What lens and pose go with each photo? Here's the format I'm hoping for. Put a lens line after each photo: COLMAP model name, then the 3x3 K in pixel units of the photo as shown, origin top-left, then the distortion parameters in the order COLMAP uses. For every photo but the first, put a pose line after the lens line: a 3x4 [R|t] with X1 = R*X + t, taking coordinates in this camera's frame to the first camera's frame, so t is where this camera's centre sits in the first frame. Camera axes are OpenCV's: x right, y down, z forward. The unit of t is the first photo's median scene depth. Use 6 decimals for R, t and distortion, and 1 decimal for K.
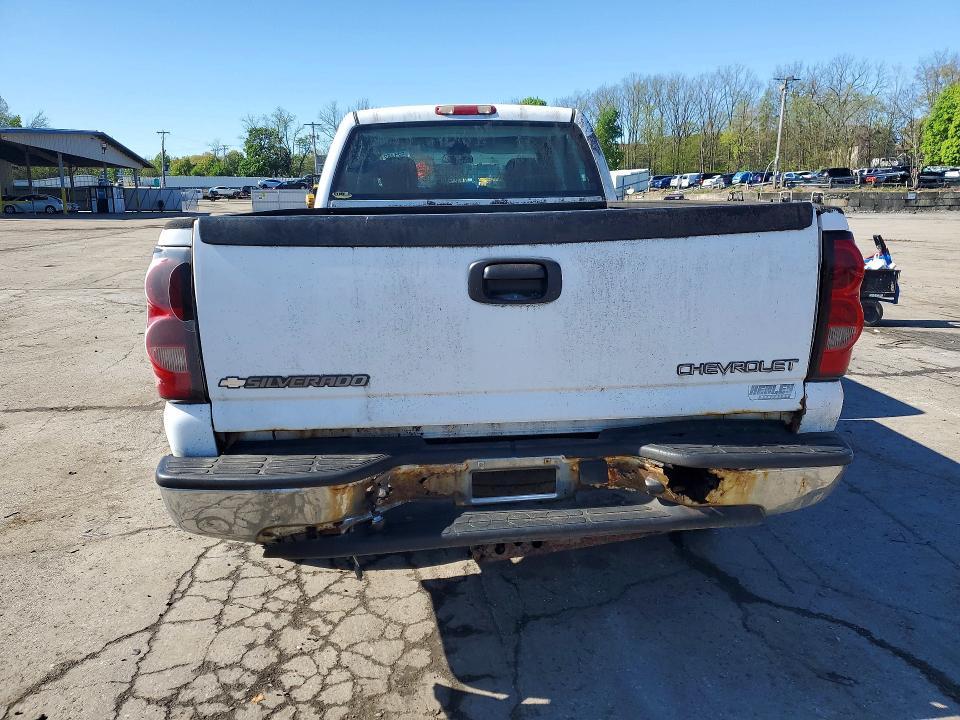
lens RADIAL K [[774.6, 0, 492.8], [0, 774.6, 369.5], [0, 0, 1]] dist [0.007493, 0.011741]
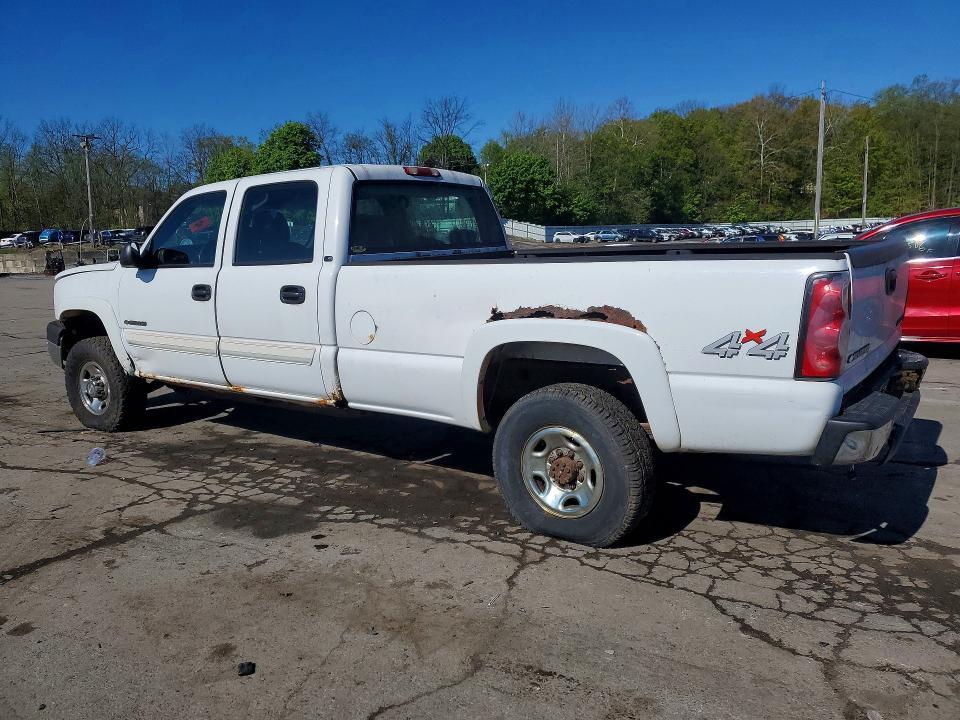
lens RADIAL K [[774.6, 0, 492.8], [0, 774.6, 369.5], [0, 0, 1]] dist [0.007493, 0.011741]
pose [[0.609303, -0.141668, 0.780179, -1.310225], [0.197661, 0.979987, 0.023581, -0.093199], [-0.767906, 0.139843, 0.625111, 0.394369]]
